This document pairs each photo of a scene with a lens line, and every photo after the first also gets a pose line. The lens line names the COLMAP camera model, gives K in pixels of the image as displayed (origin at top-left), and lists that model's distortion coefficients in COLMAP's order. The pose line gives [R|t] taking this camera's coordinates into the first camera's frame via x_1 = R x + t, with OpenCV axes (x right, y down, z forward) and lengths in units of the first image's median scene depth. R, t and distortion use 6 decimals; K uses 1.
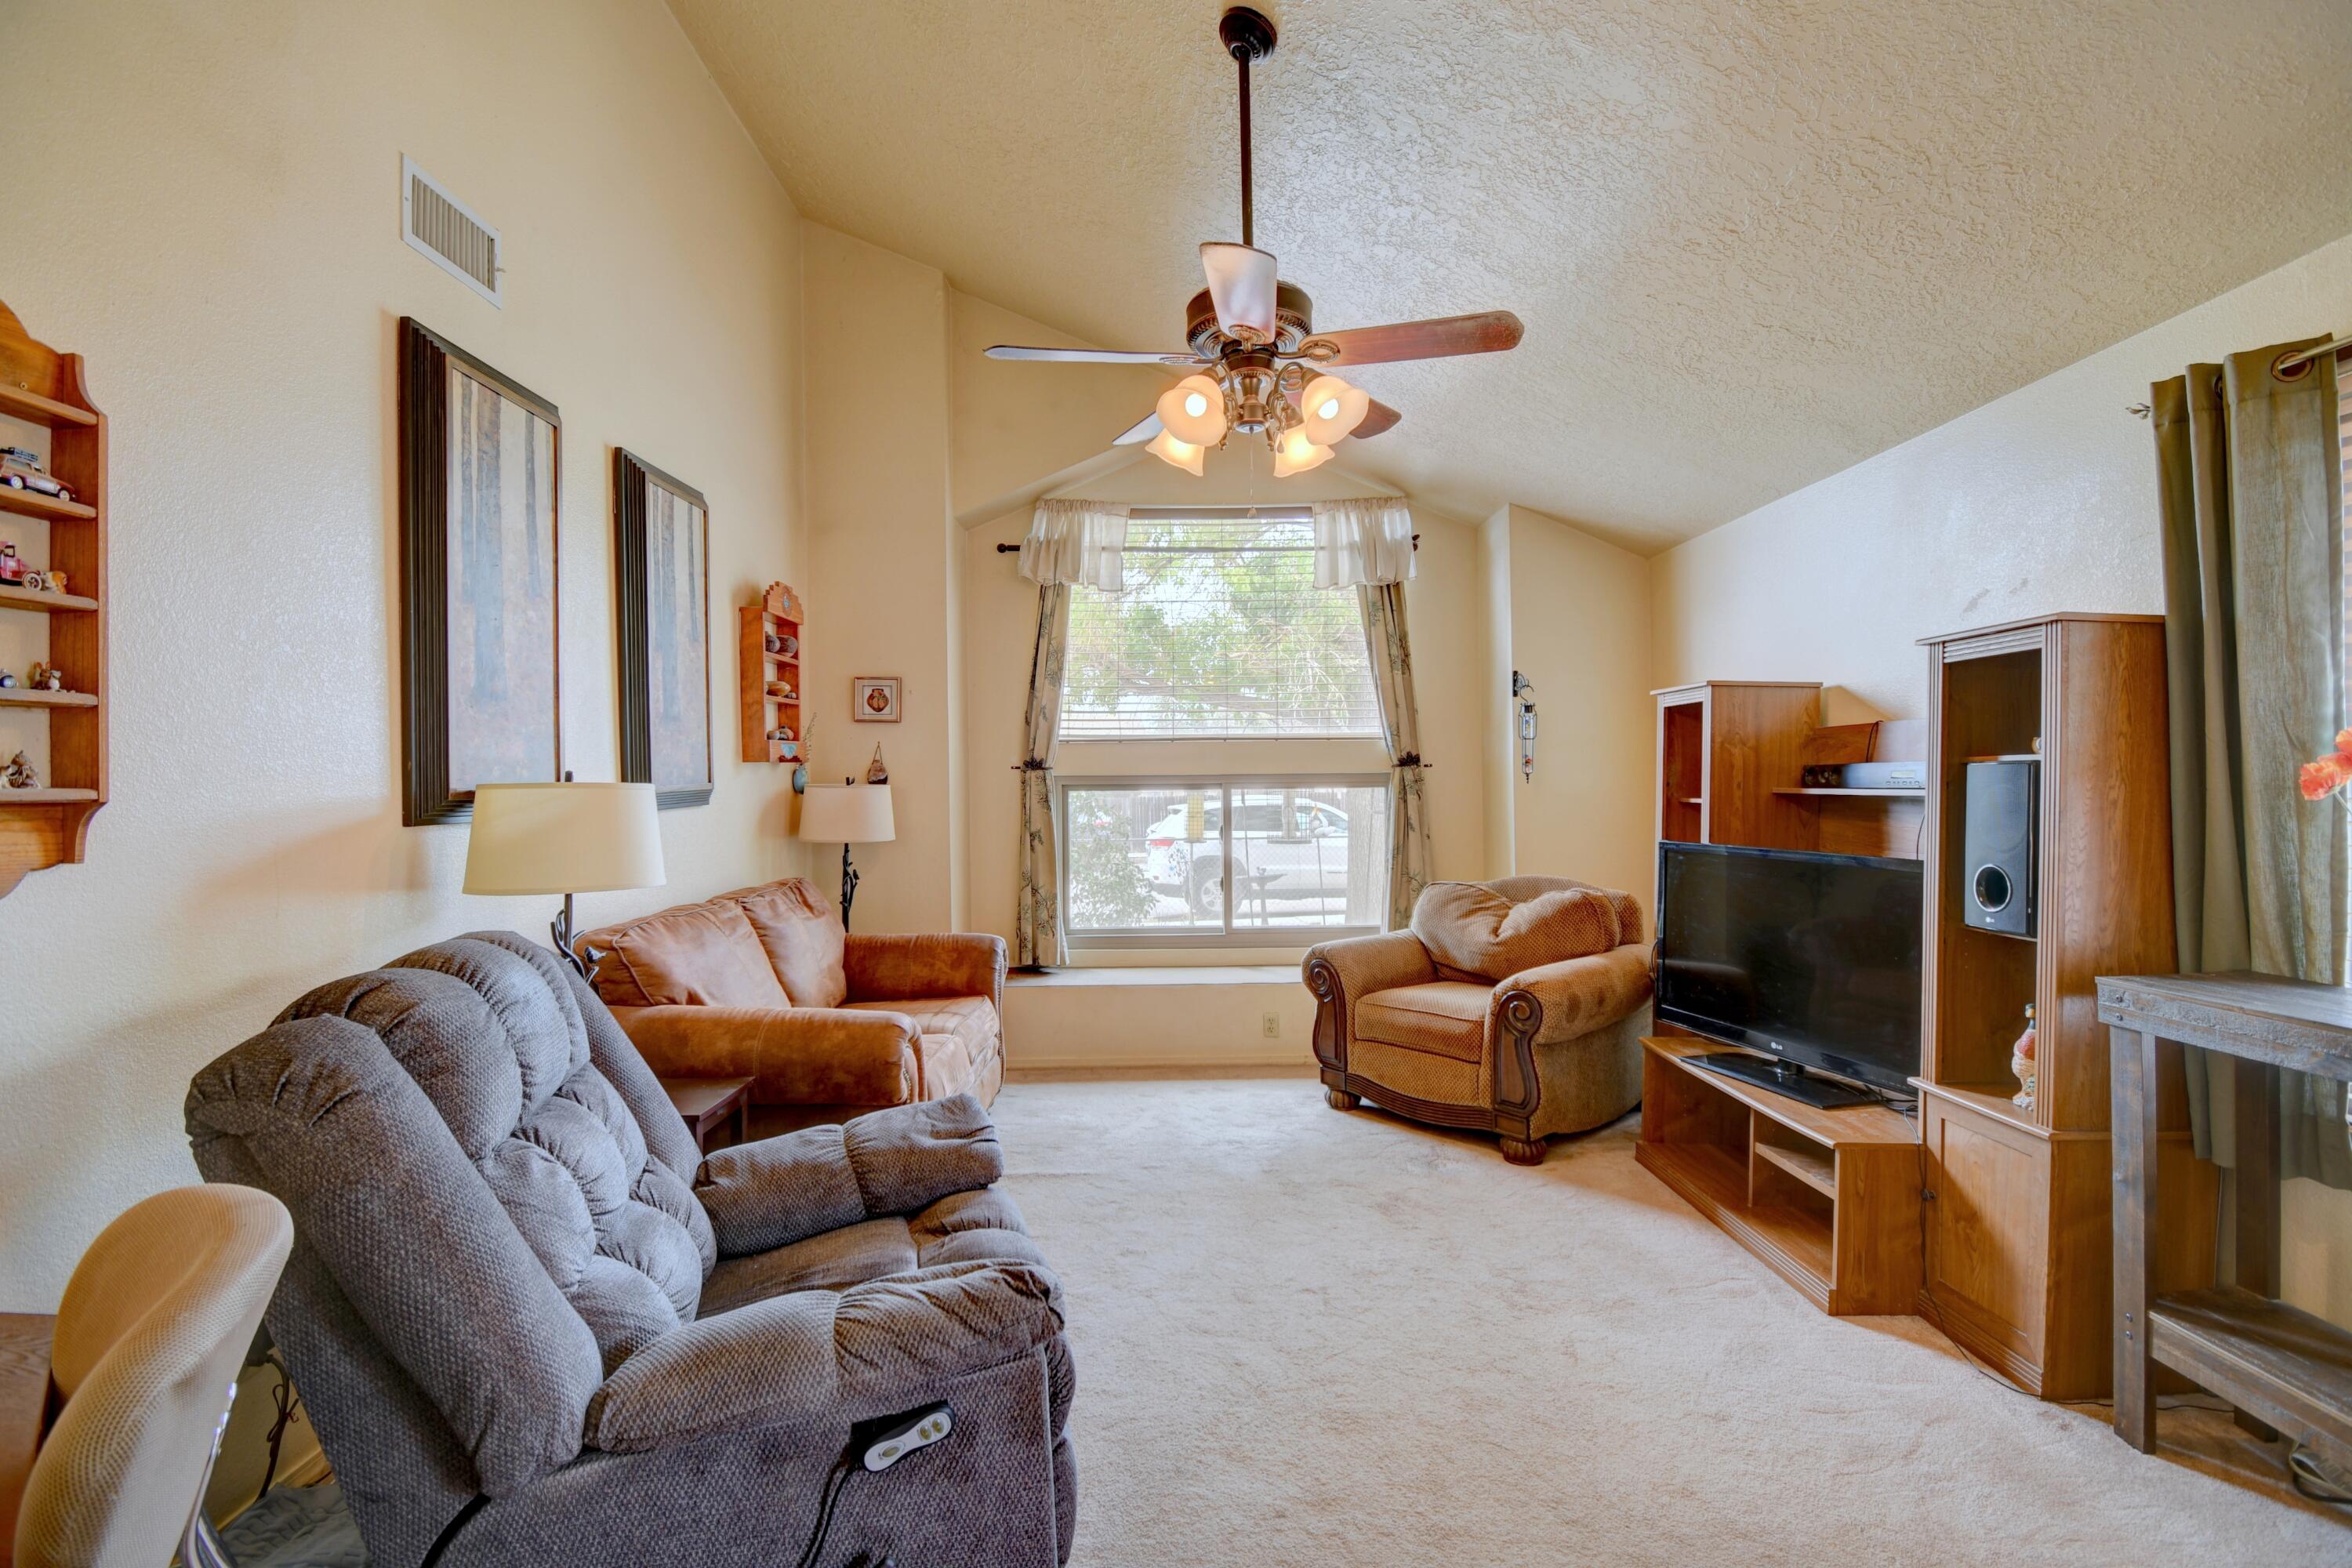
lens RADIAL K [[1051.7, 0, 1164.4], [0, 1051.7, 789.2], [0, 0, 1]] dist [-0.015236, -0.004161]
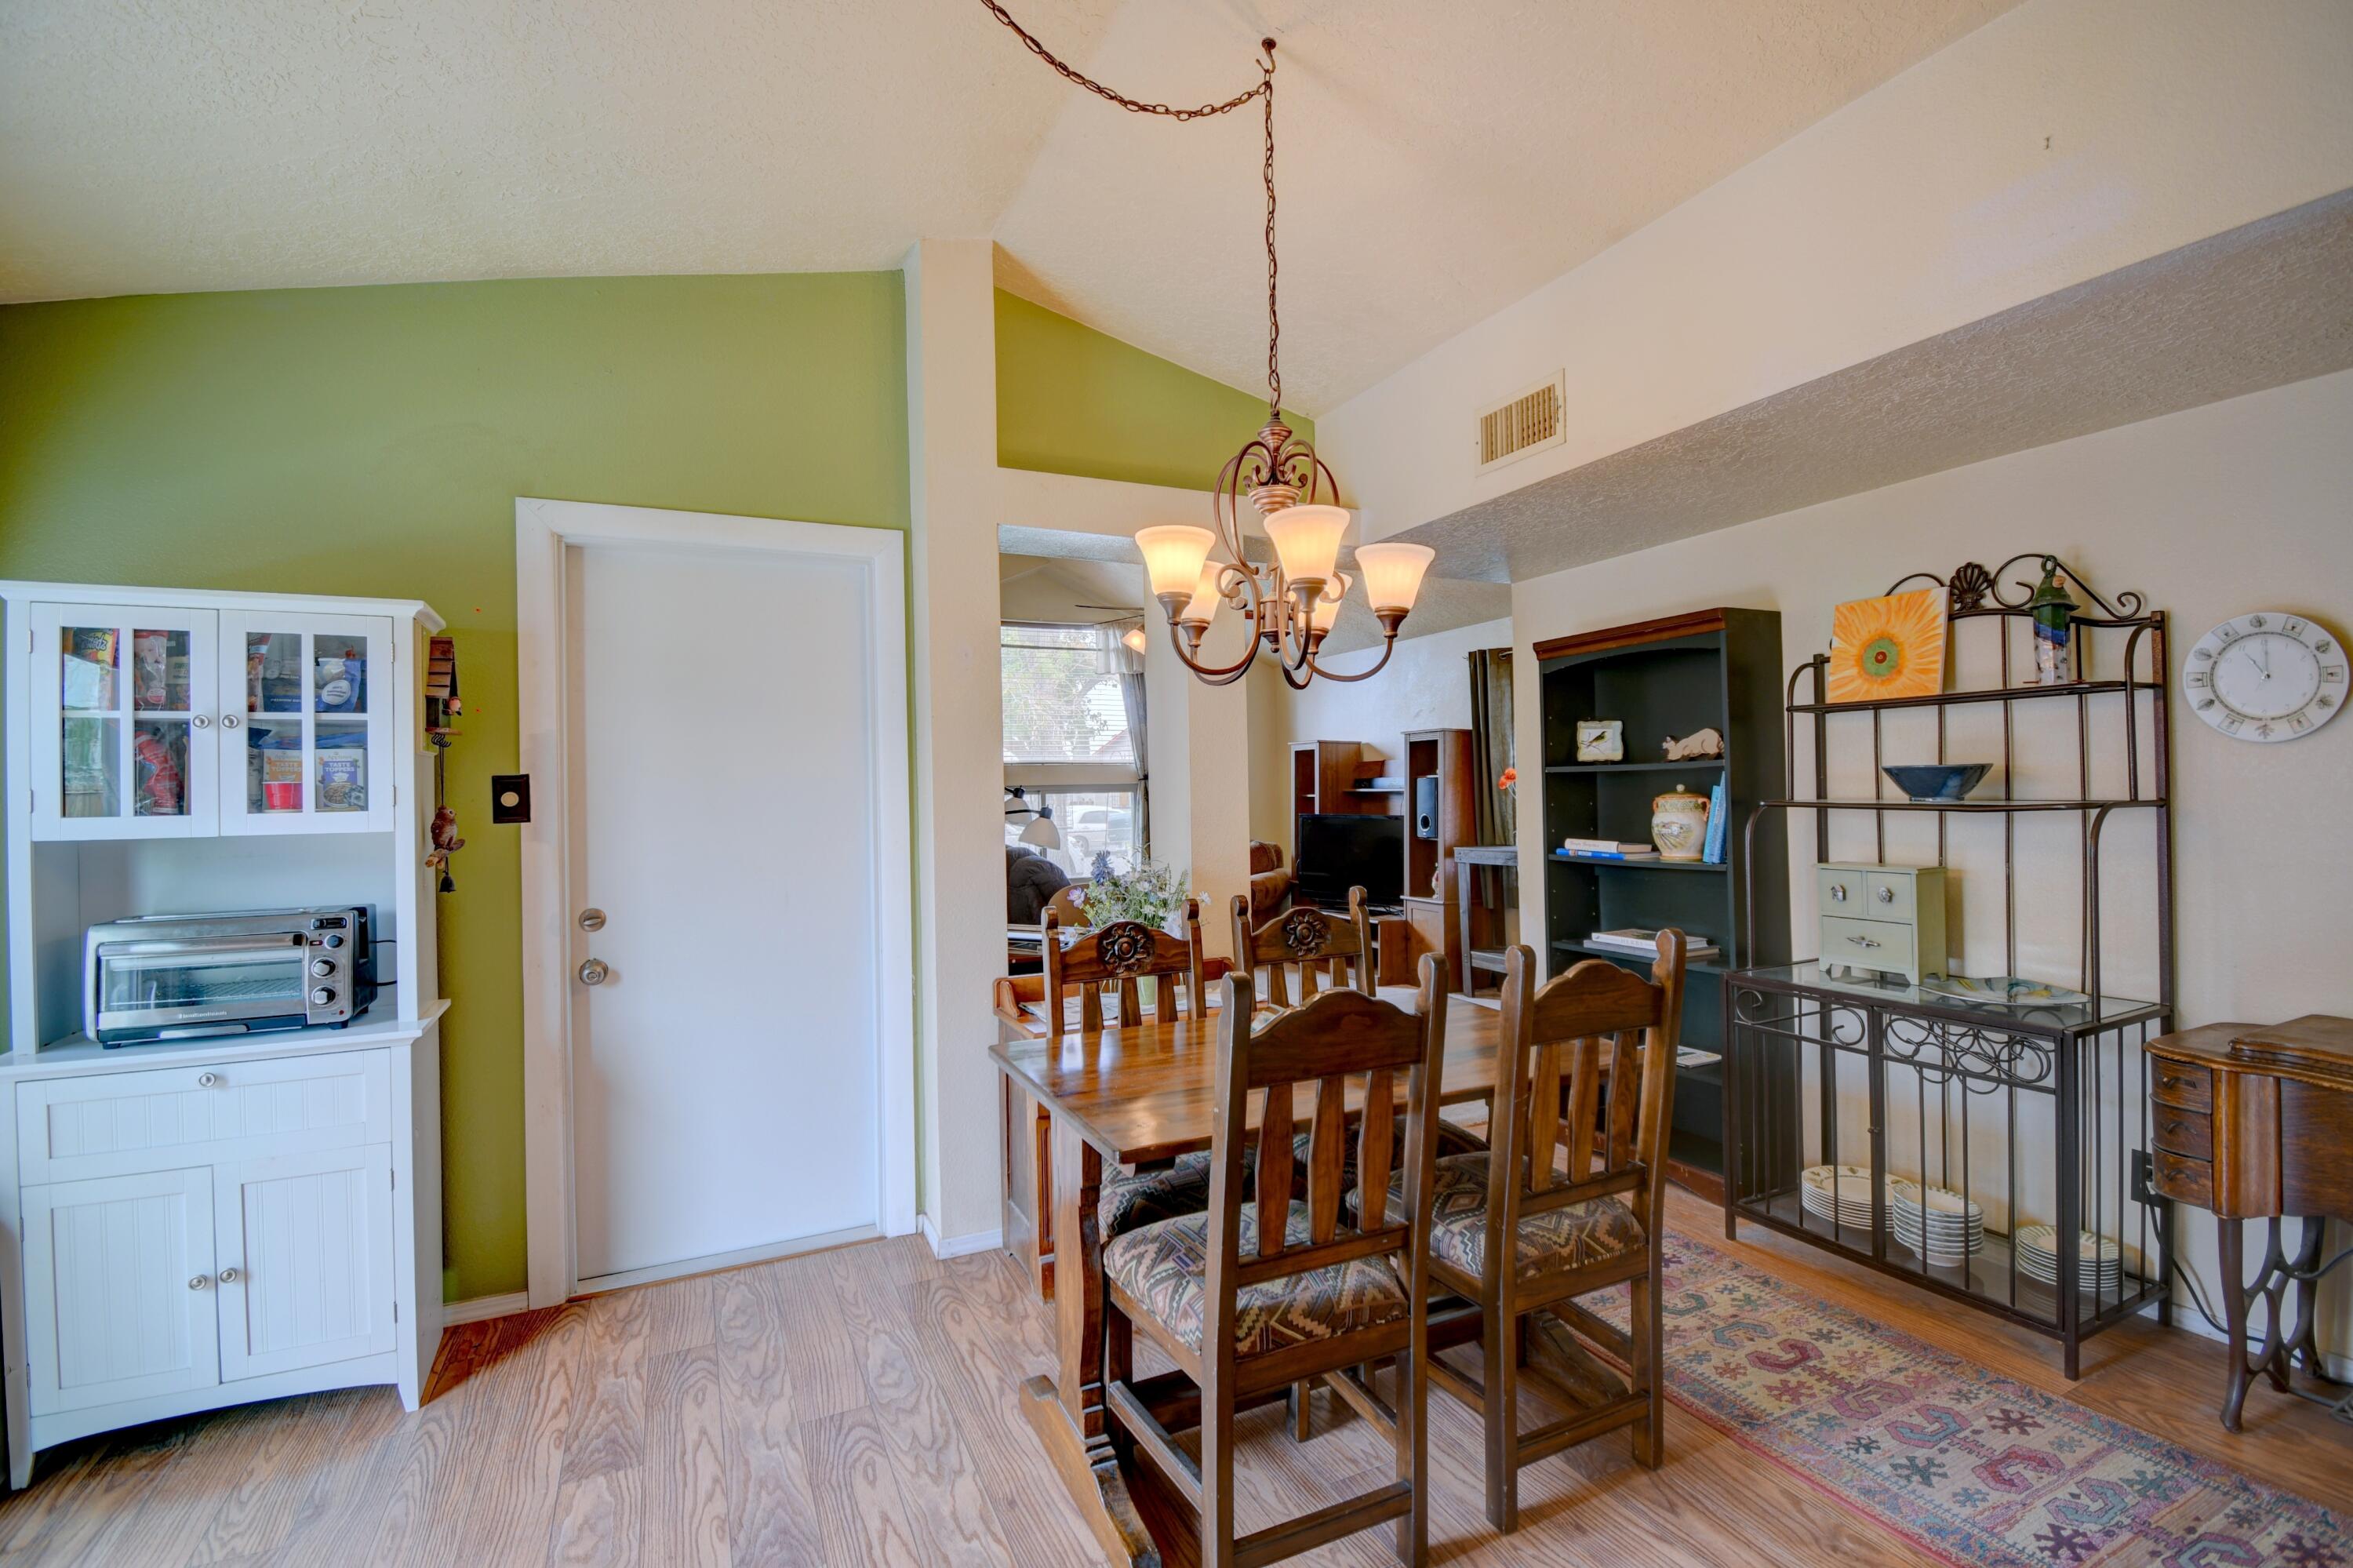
lens RADIAL K [[1052.2, 0, 1184.7], [0, 1052.2, 786.3], [0, 0, 1]] dist [-0.015236, -0.004161]
pose [[0.900710, -0.010934, 0.434284, -0.978789], [0.014947, 0.999871, -0.005827, 0.001980], [-0.434165, 0.011740, 0.900757, -1.224677]]
